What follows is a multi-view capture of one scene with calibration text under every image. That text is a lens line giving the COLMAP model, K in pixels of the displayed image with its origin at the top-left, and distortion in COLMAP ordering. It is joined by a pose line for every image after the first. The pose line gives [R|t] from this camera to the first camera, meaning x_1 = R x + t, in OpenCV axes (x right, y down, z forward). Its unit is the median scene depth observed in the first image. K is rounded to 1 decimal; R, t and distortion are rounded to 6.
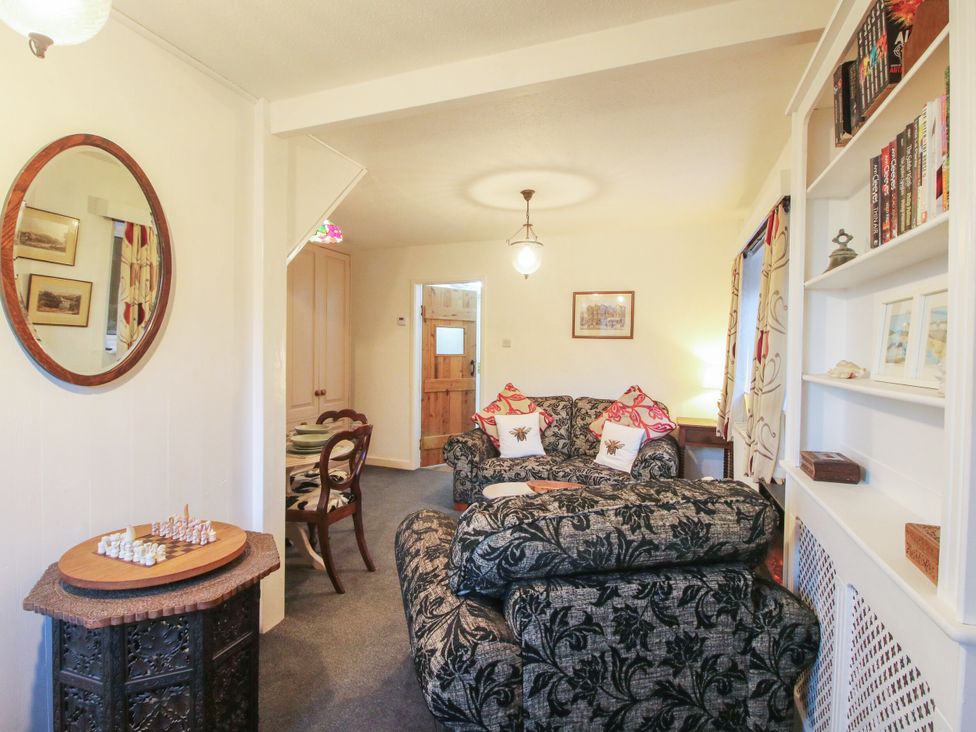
lens RADIAL K [[509.8, 0, 492.6], [0, 509.8, 360.3], [0, 0, 1]] dist [0.002599, -0.014189]
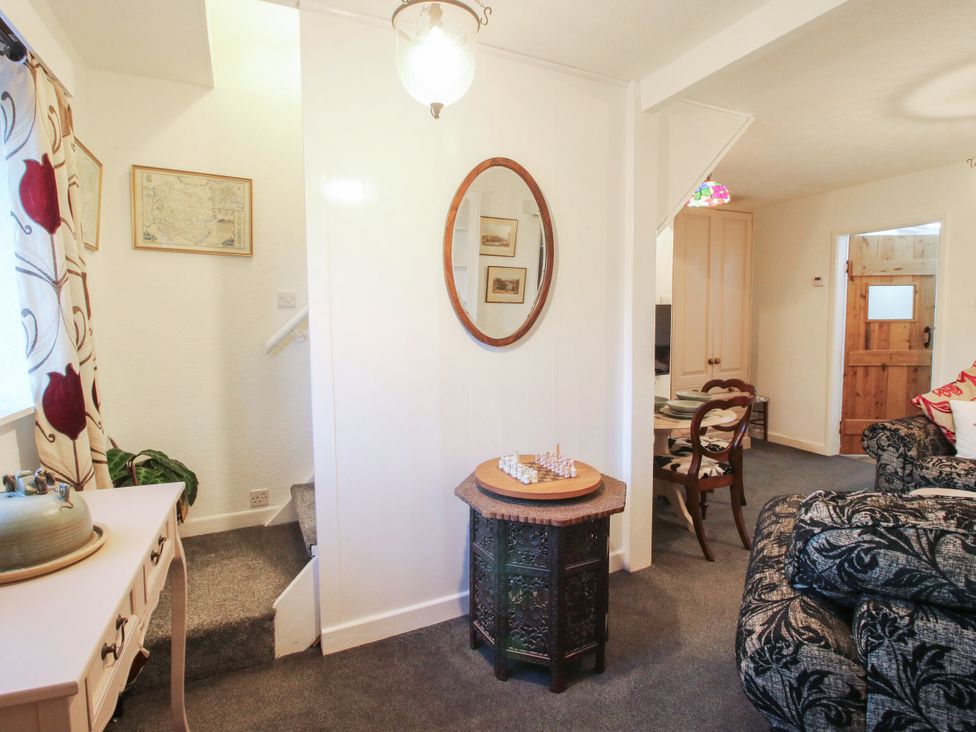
lens RADIAL K [[509.8, 0, 490.7], [0, 509.8, 359.8], [0, 0, 1]] dist [0.002599, -0.014189]
pose [[0.716422, 0.036174, -0.696728, 0.114097], [0.006045, 0.998296, 0.058048, 0.004914], [0.697641, -0.045798, 0.714983, 0.006167]]
